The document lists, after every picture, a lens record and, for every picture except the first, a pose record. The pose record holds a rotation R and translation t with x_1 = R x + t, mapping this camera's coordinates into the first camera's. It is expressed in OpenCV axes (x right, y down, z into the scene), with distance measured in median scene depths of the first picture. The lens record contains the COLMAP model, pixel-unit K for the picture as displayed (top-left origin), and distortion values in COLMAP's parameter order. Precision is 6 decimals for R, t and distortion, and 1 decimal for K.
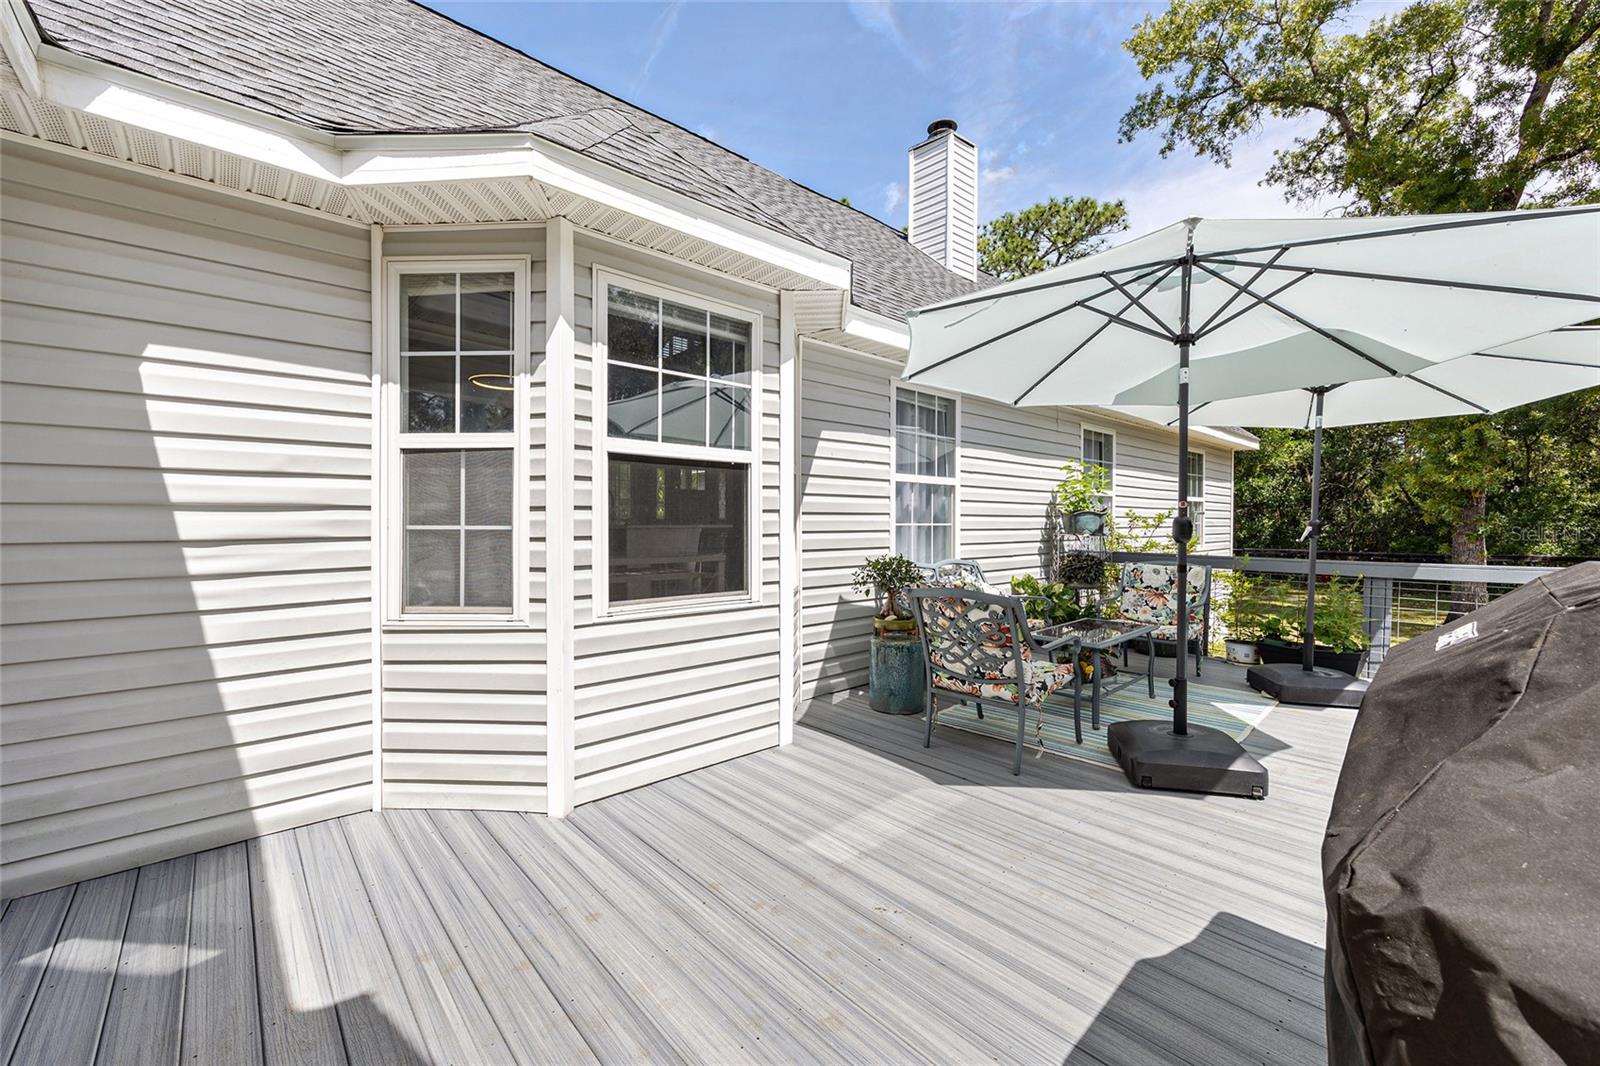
lens RADIAL K [[630.1, 0, 811.0], [0, 630.1, 525.7], [0, 0, 1]] dist [-0.001256, 0.000101]
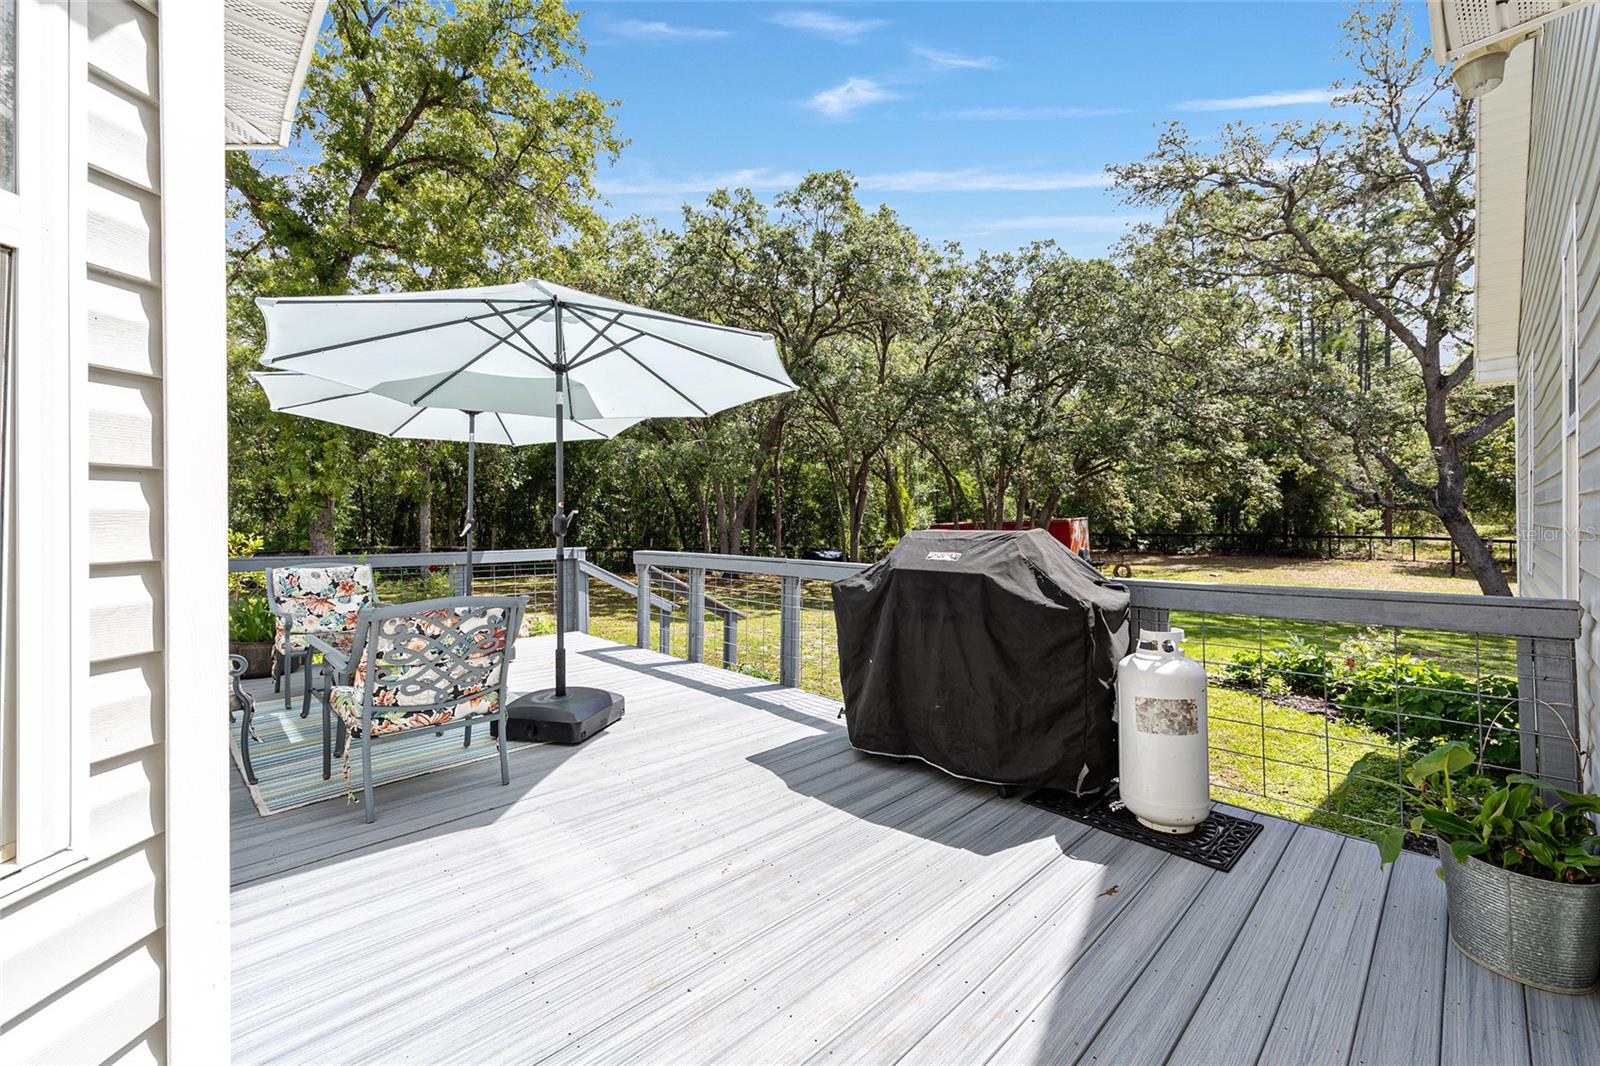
lens RADIAL K [[643.4, 0, 797.4], [0, 643.4, 513.9], [0, 0, 1]] dist [-0.002325, 0.000220]
pose [[-0.009358, 0.010657, 0.999899, -0.662331], [0.007484, 0.999916, -0.010587, 0.000904], [-0.999928, 0.007384, -0.009437, 0.574096]]
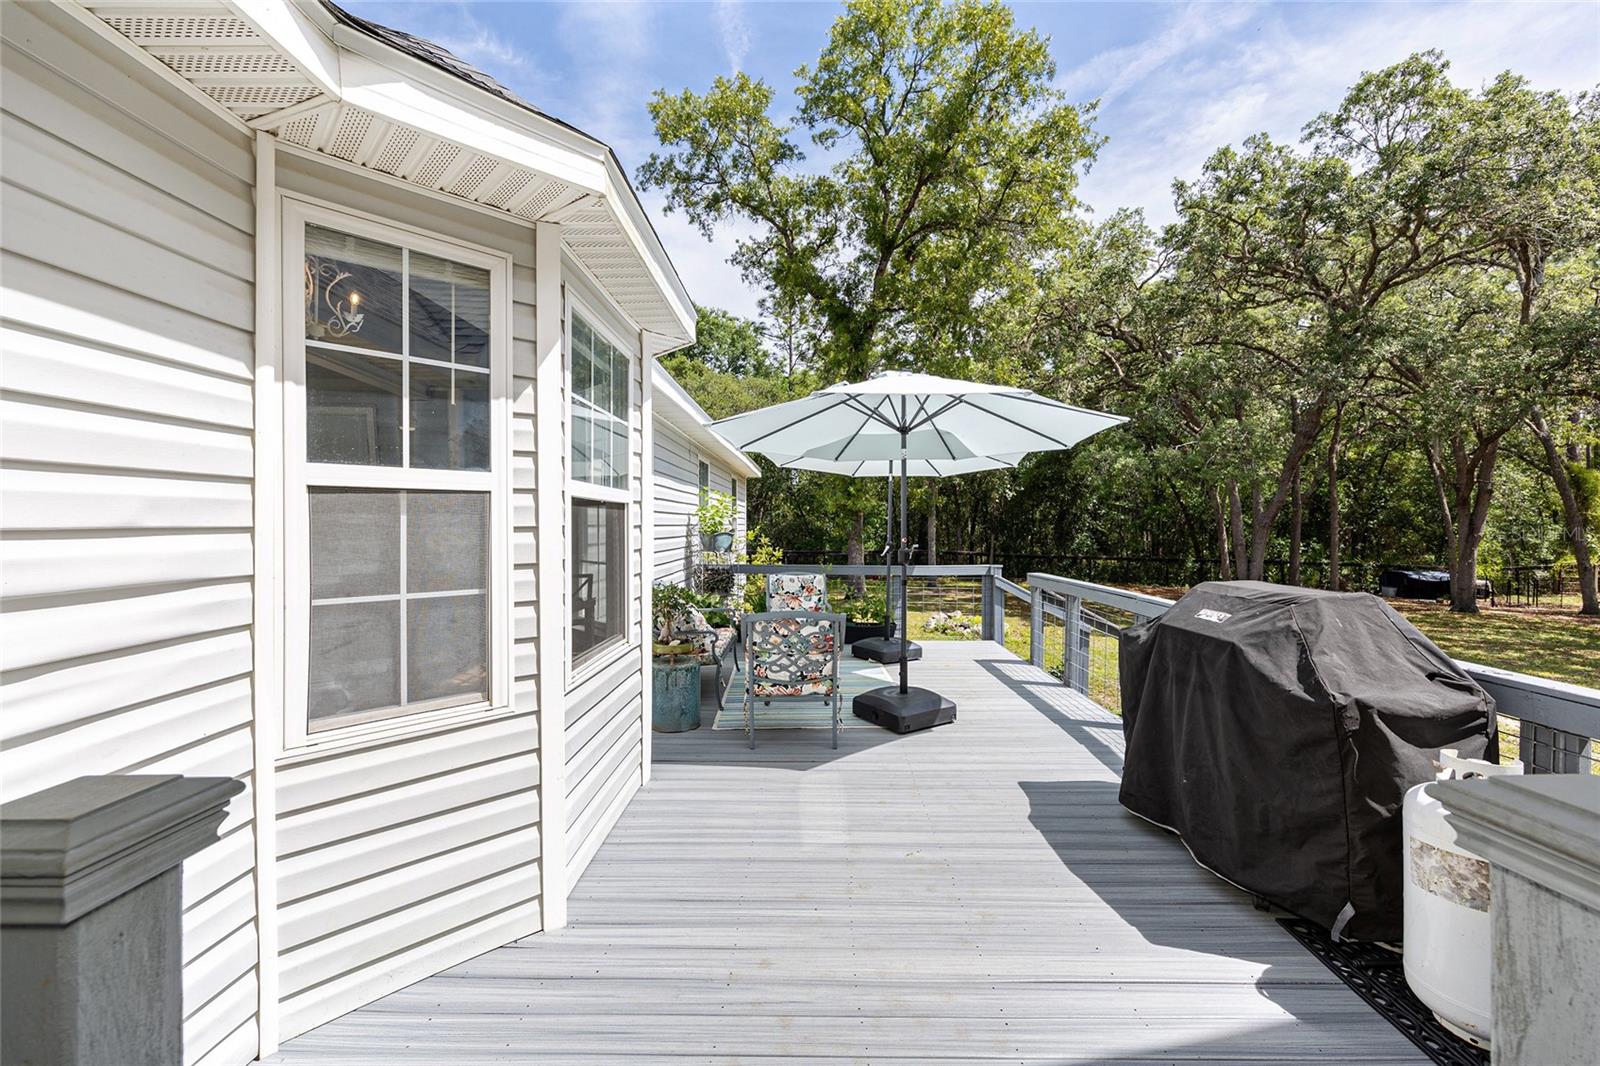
lens RADIAL K [[627.3, 0, 804.4], [0, 627.3, 526.1], [0, 0, 1]] dist [-0.000172, 0.000577]
pose [[0.688727, -0.001575, 0.725019, -0.674111], [0.003890, 0.999991, -0.001523, -0.066831], [-0.725010, 0.003869, 0.688727, 0.146997]]
